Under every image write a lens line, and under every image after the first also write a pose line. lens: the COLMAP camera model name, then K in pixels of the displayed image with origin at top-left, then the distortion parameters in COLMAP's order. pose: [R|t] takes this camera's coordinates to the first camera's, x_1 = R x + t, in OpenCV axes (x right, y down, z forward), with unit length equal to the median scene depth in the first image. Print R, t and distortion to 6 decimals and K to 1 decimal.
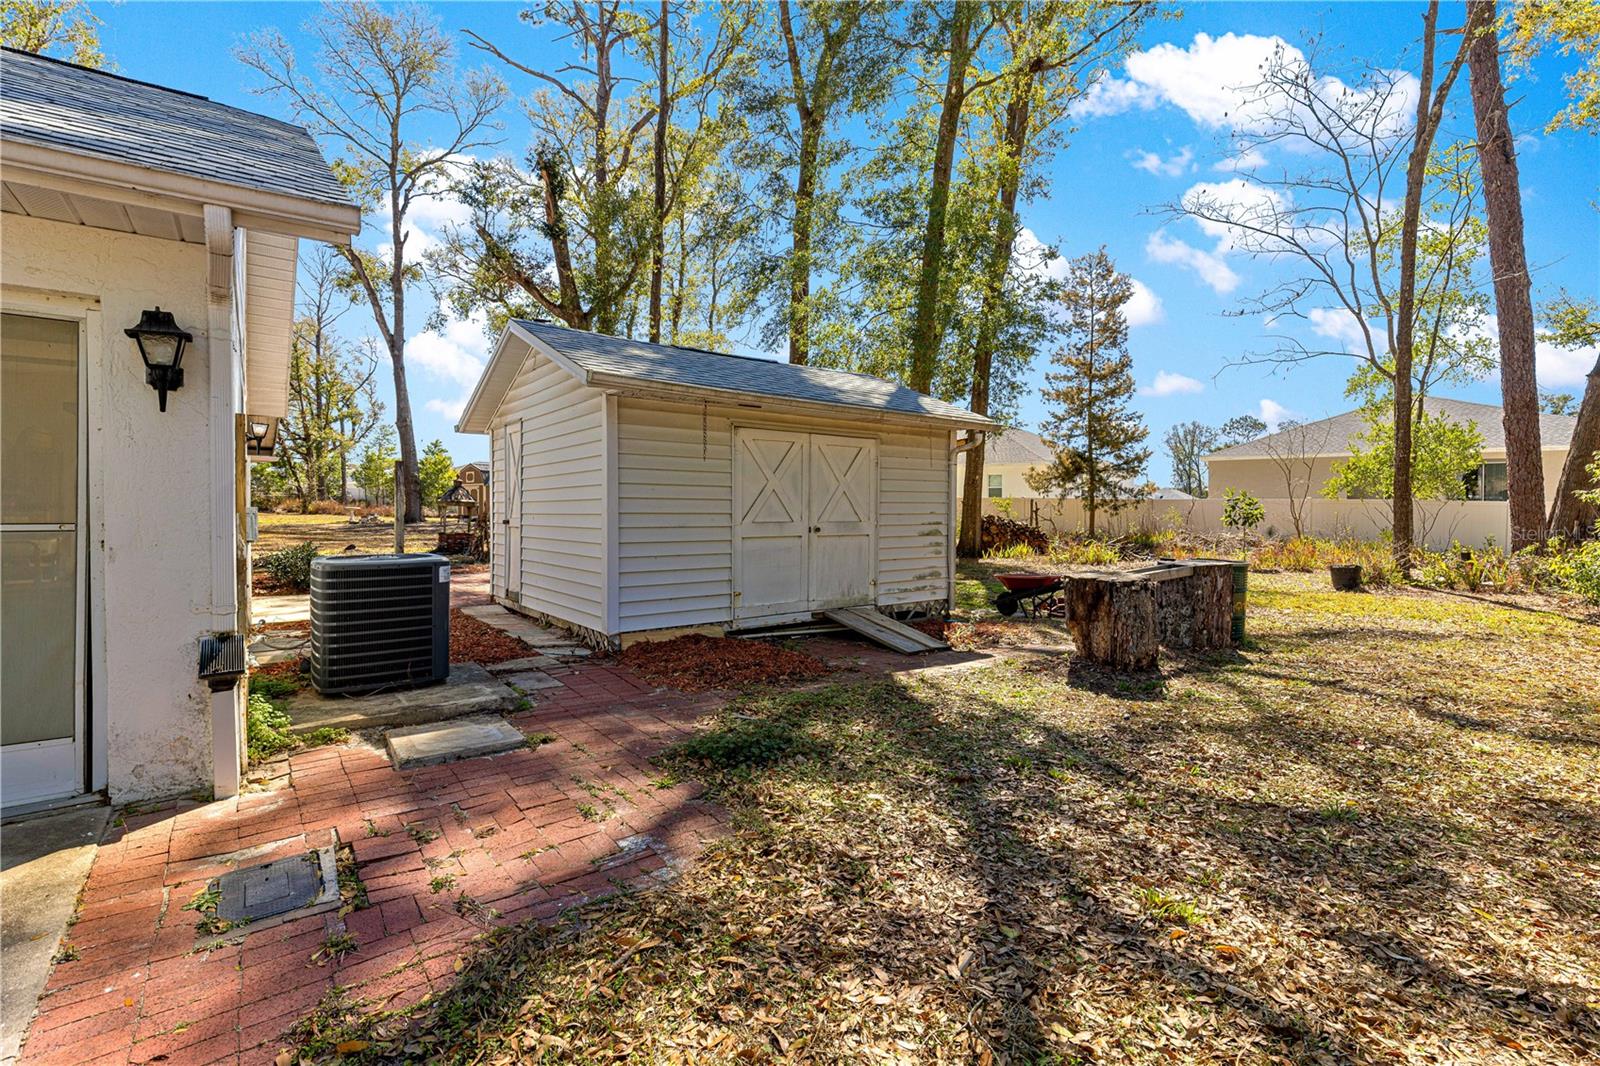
lens RADIAL K [[721.4, 0, 806.5], [0, 721.4, 525.1], [0, 0, 1]] dist [0.011600, -0.000457]
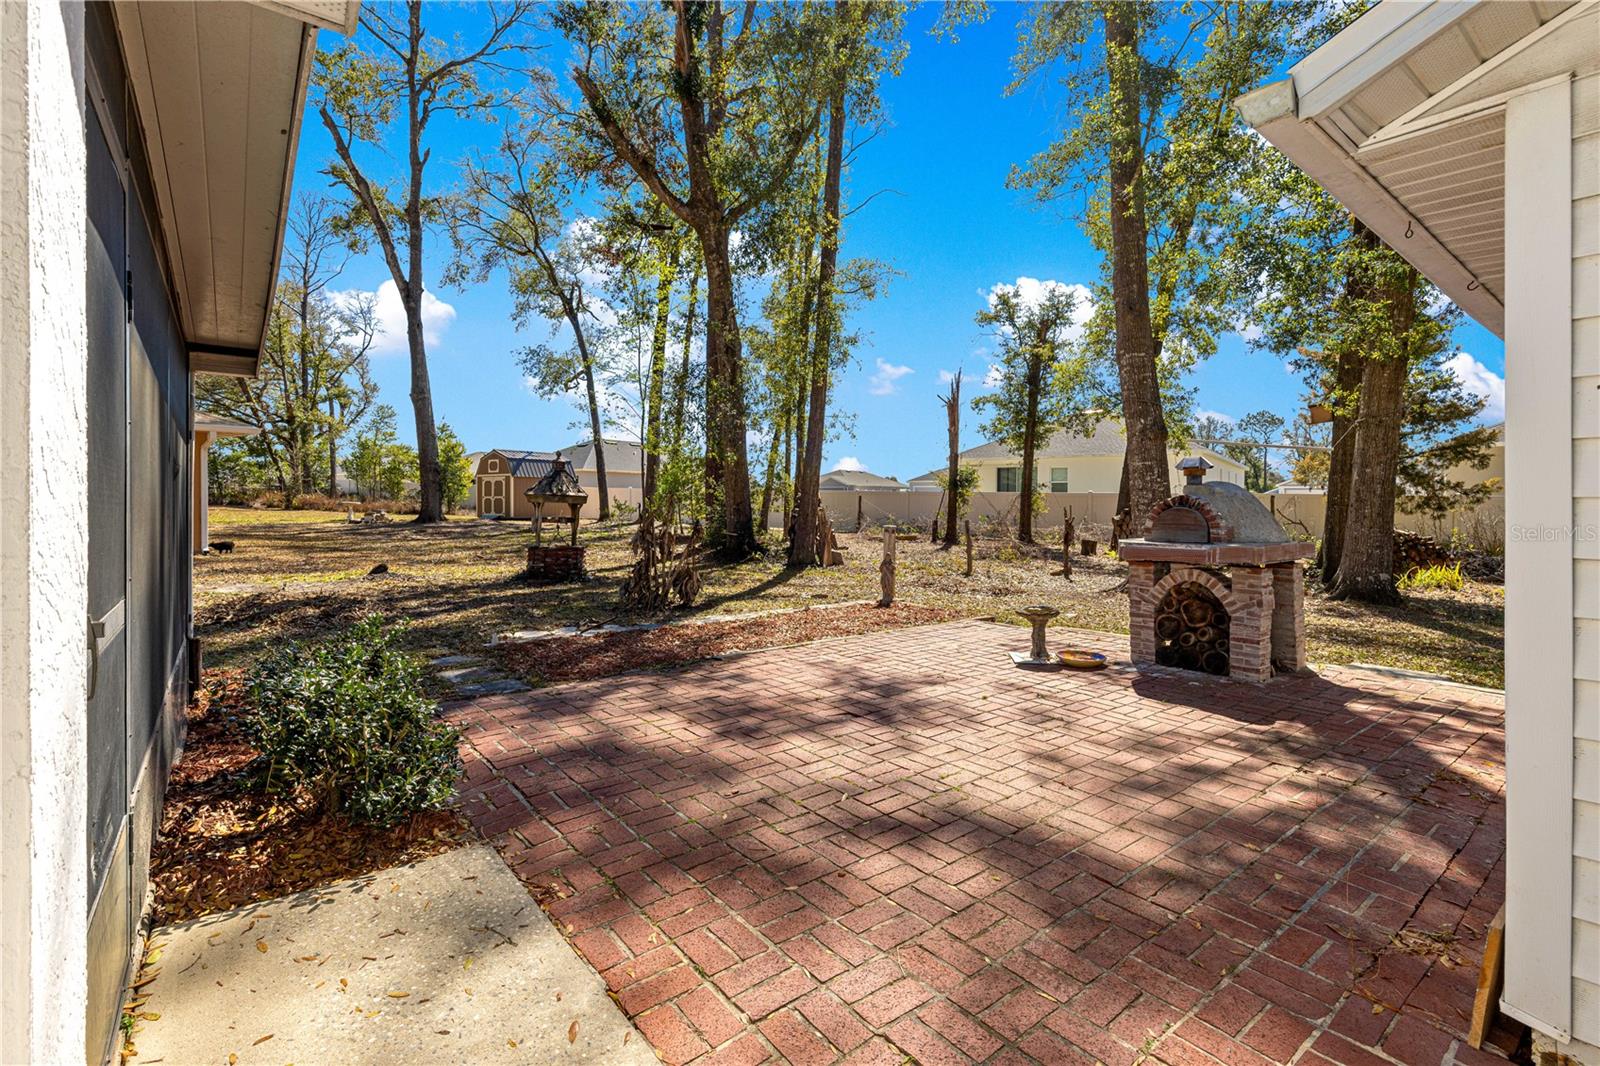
lens RADIAL K [[711.7, 0, 807.5], [0, 711.7, 517.8], [0, 0, 1]] dist [0.001648, -0.000110]
pose [[0.999507, 0.003011, 0.031242, -0.114392], [-0.002916, 0.999991, -0.003103, -0.004935], [-0.031251, 0.003010, 0.999507, 0.154151]]
